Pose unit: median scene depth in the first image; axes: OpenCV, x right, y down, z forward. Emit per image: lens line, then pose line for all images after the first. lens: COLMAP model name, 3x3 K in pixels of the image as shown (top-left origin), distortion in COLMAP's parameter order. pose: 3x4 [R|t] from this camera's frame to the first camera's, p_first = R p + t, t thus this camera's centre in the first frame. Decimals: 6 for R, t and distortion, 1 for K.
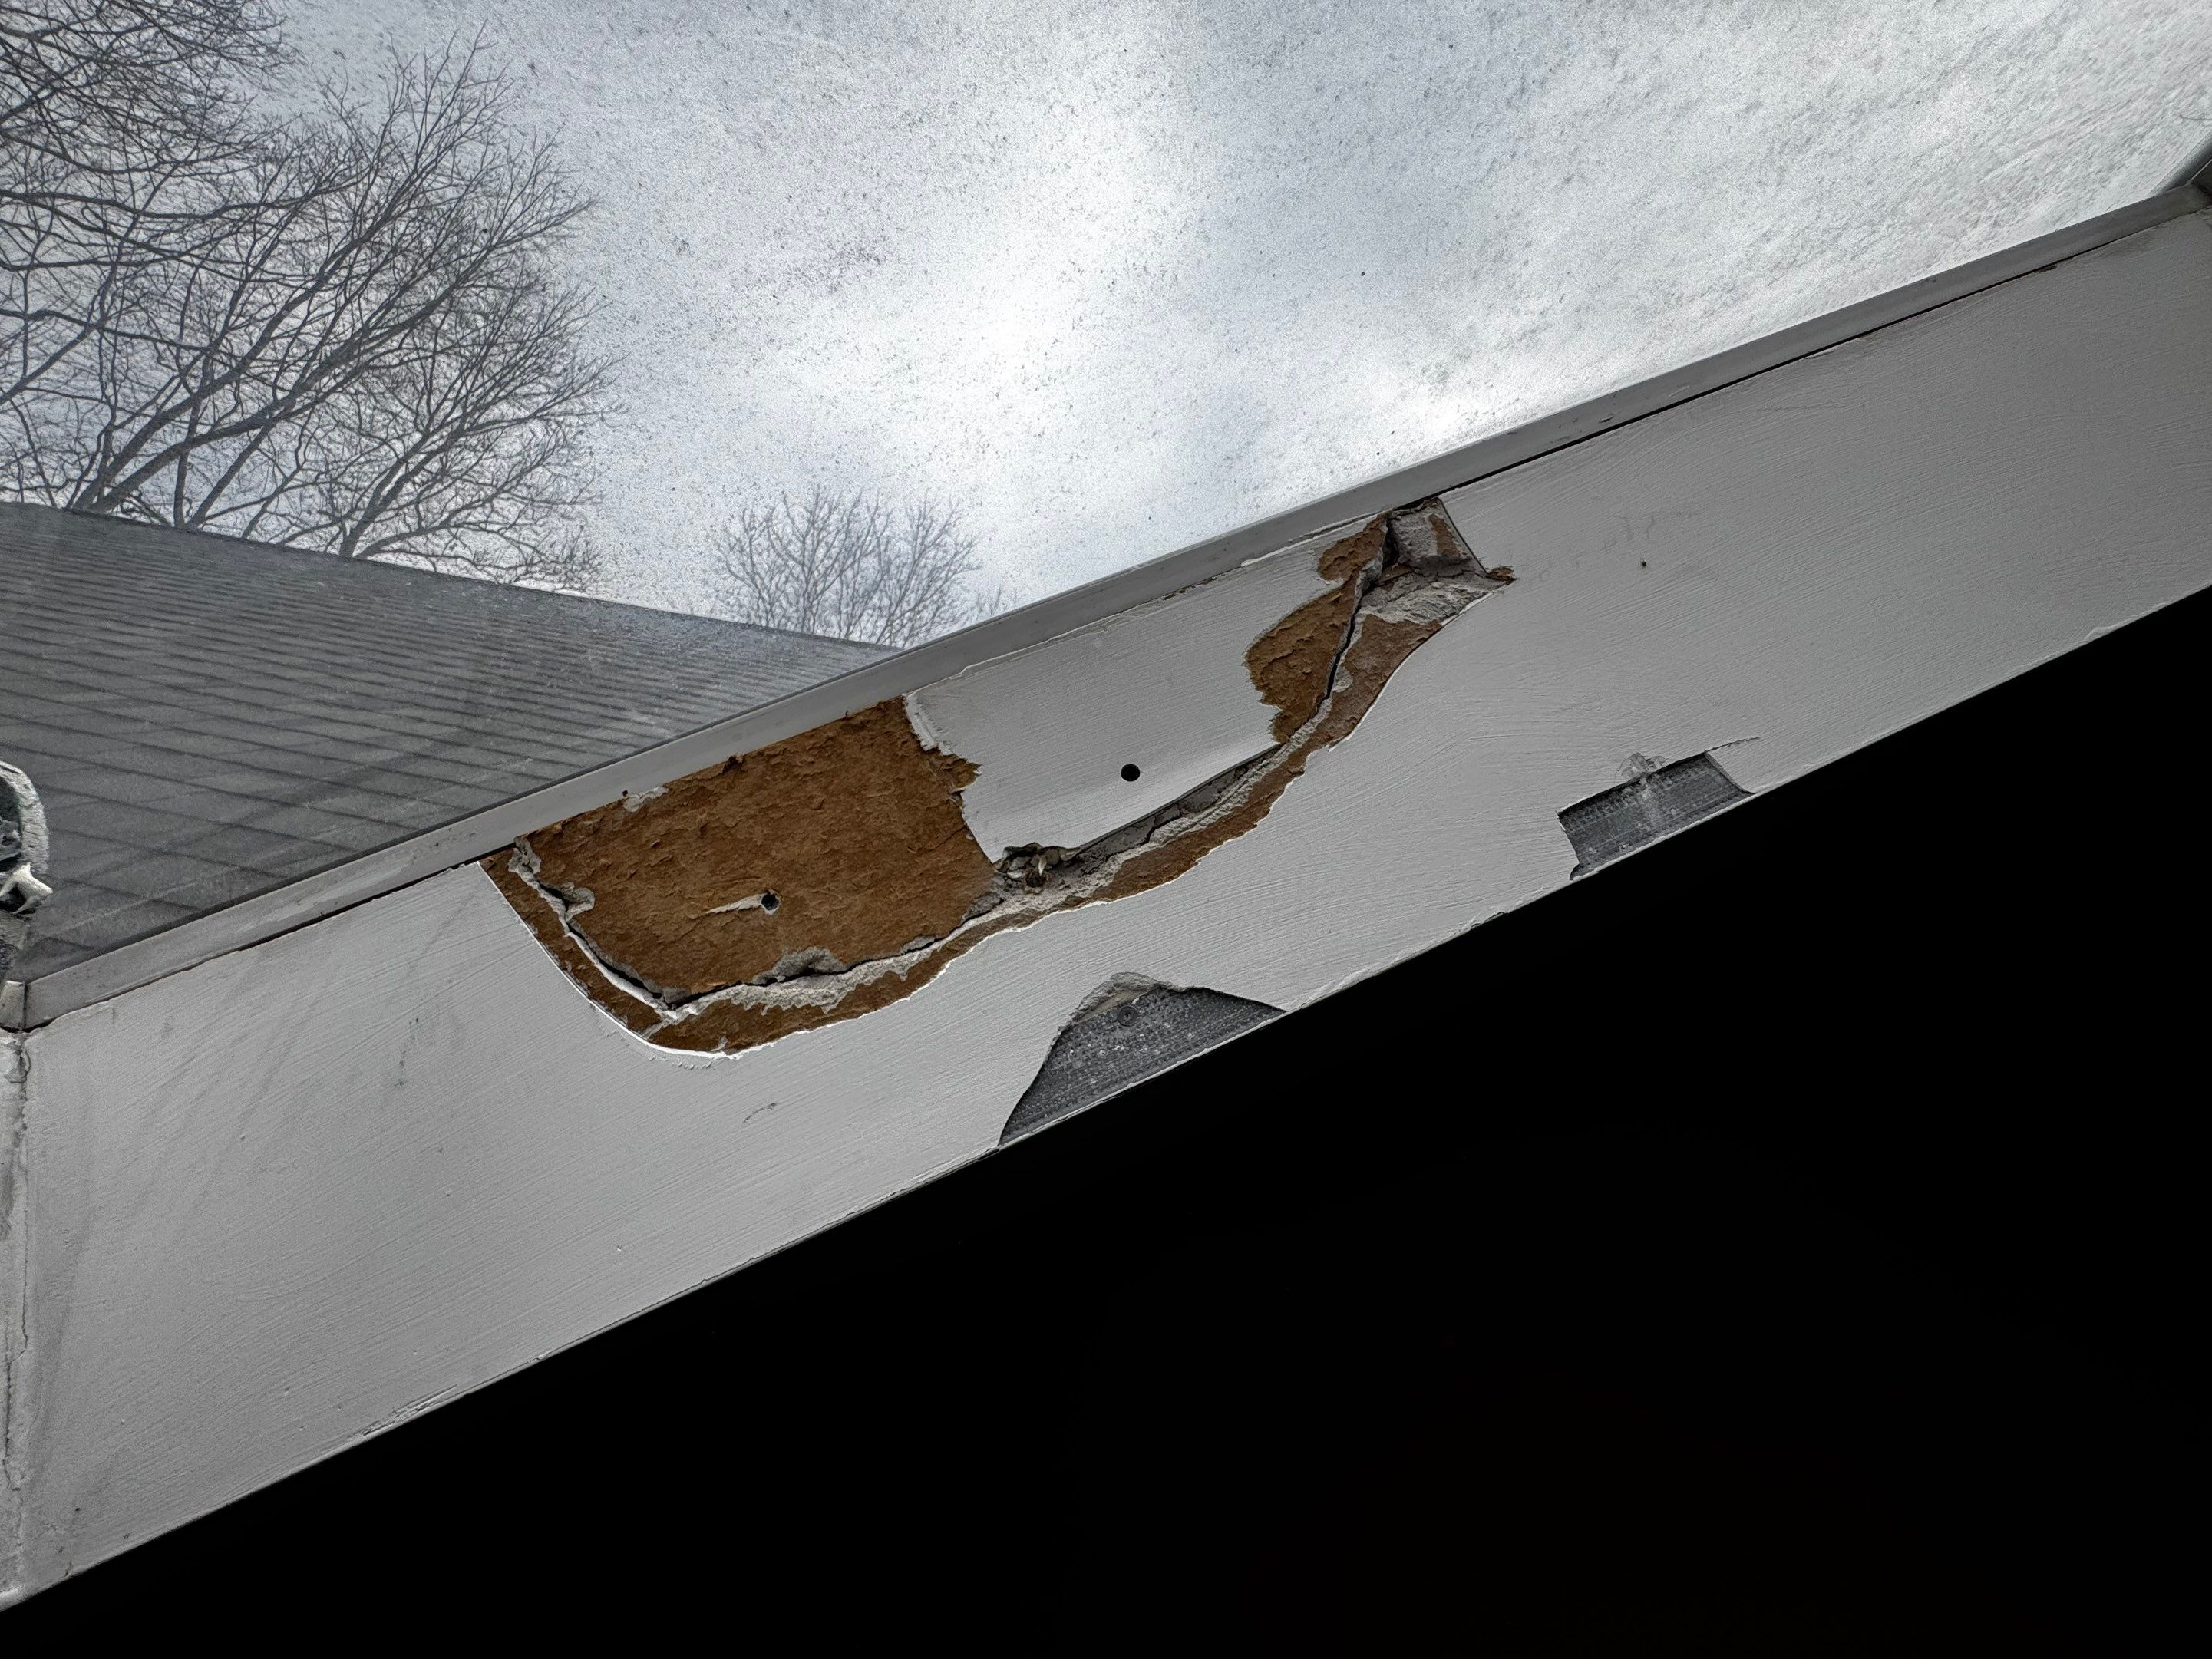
lens RADIAL K [[889.4, 0, 1103.4], [0, 889.4, 831.5], [0, 0, 1]] dist [0.000046, -0.000111]
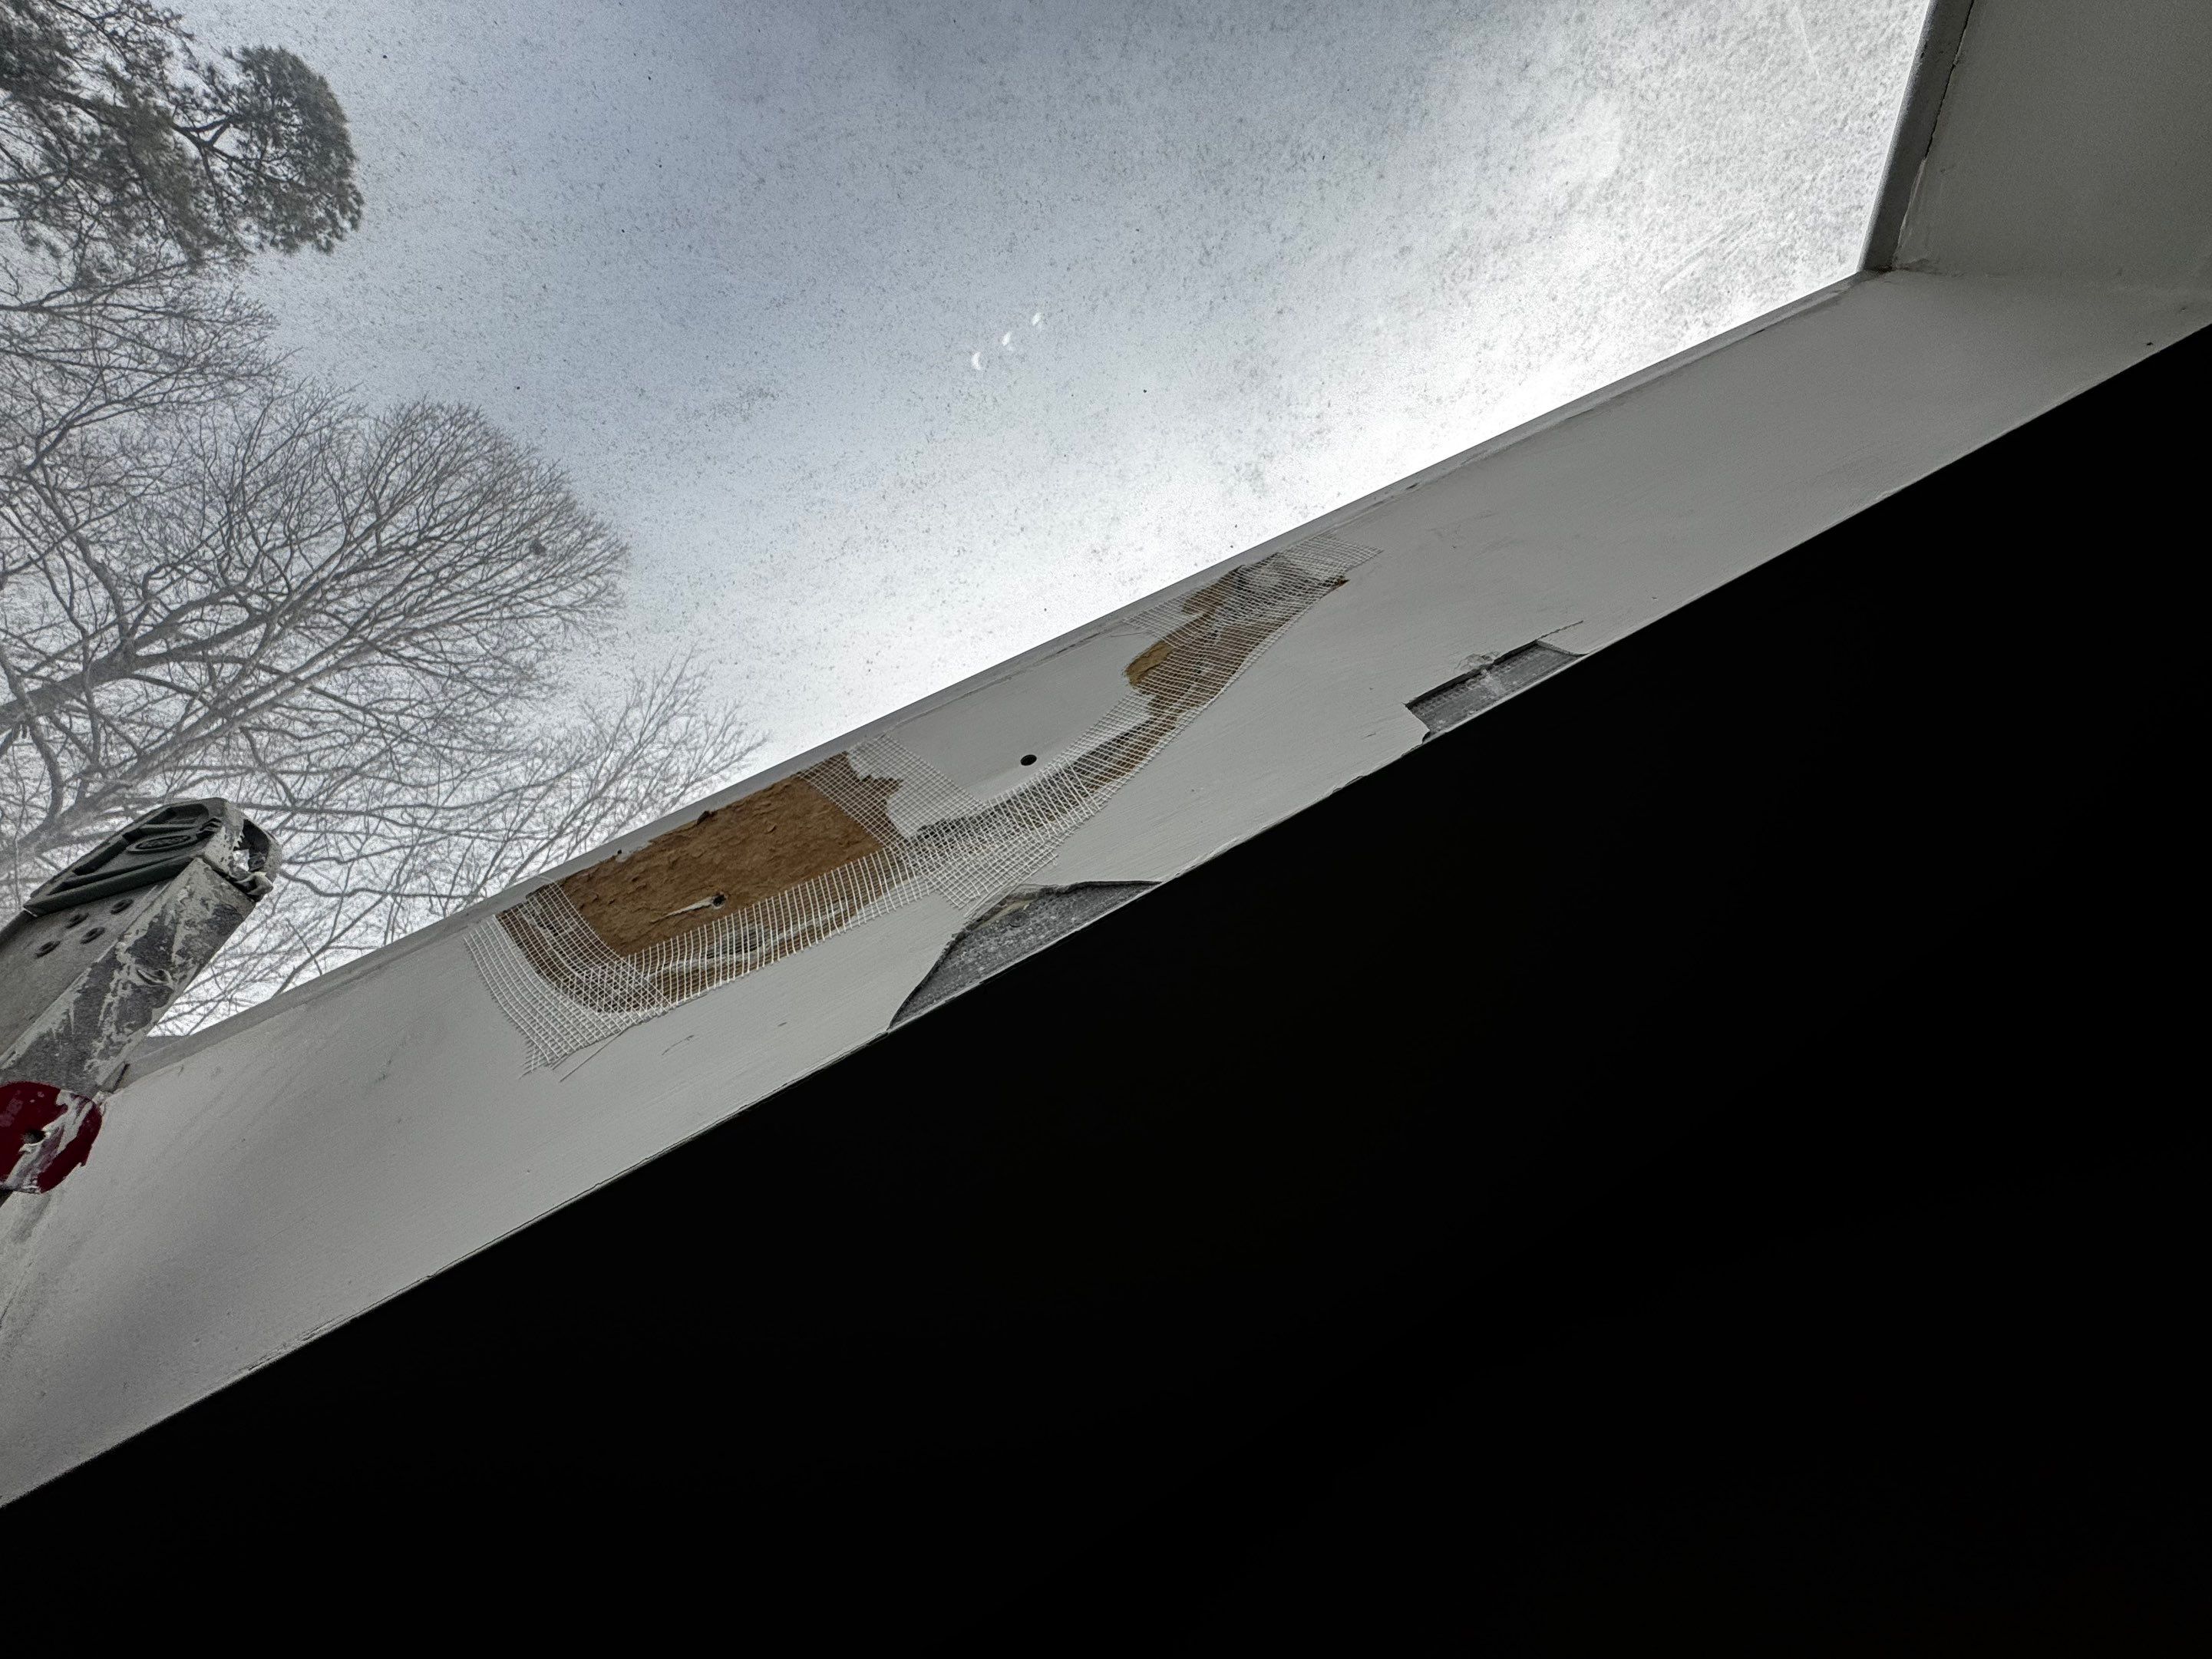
lens RADIAL K [[881.6, 0, 1088.3], [0, 881.6, 813.0], [0, 0, 1]] dist [0.001643, 0.000175]
pose [[0.978025, -0.177781, -0.108905, 0.243308], [0.113933, 0.893217, -0.434951, 0.556003], [0.174602, 0.412985, 0.893844, 0.030802]]
